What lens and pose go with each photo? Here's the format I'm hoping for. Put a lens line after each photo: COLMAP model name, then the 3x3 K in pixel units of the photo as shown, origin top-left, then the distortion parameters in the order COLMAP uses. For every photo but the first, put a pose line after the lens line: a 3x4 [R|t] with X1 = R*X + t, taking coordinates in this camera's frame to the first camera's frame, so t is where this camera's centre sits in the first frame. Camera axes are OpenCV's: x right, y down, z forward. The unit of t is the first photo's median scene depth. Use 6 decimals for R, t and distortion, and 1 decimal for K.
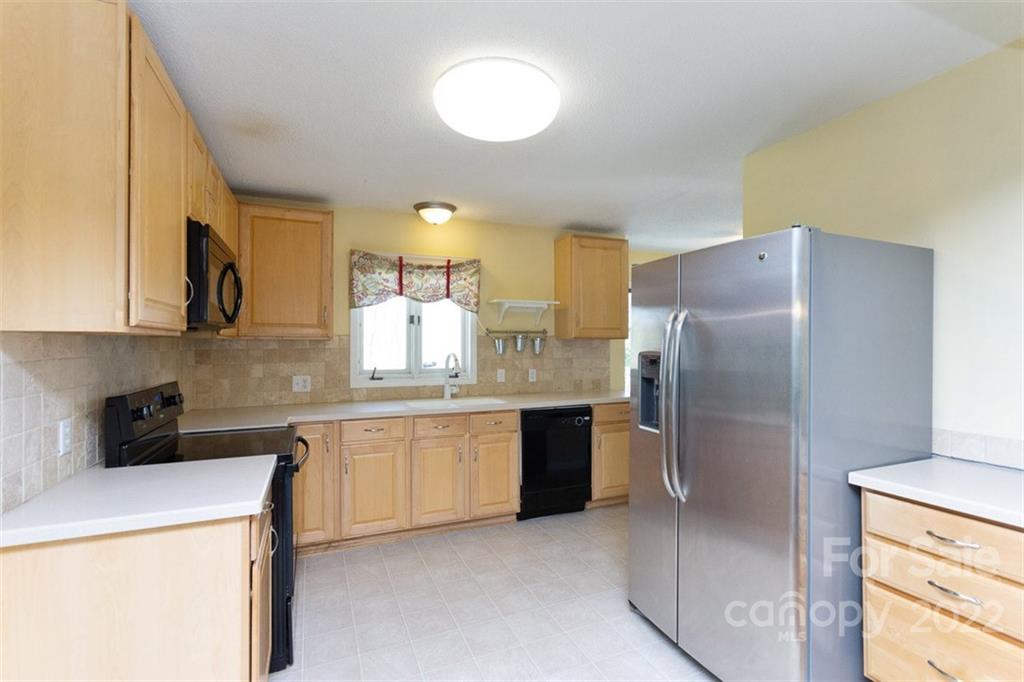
lens RADIAL K [[477.4, 0, 512.0], [0, 477.4, 341.0], [0, 0, 1]] dist [0.000044, 0.000064]
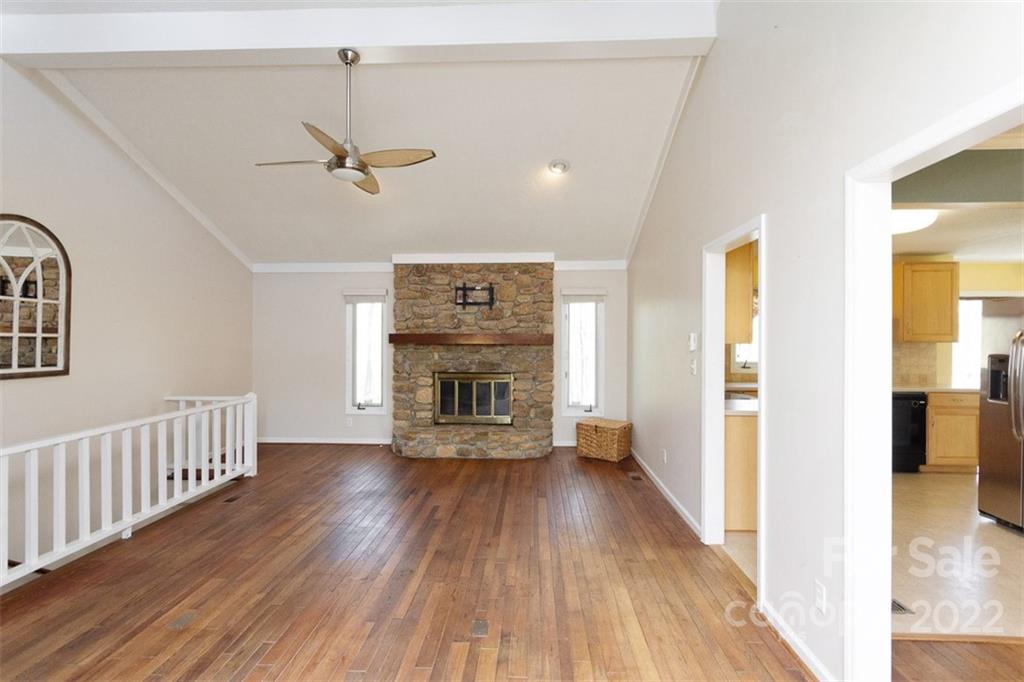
lens RADIAL K [[485.5, 0, 510.3], [0, 485.5, 336.7], [0, 0, 1]] dist [0.001234, 0.000420]
pose [[0.900587, 0.001748, -0.434673, -0.269668], [-0.000575, 0.999996, 0.002829, -0.022959], [0.434676, -0.002298, 0.900584, -0.672975]]
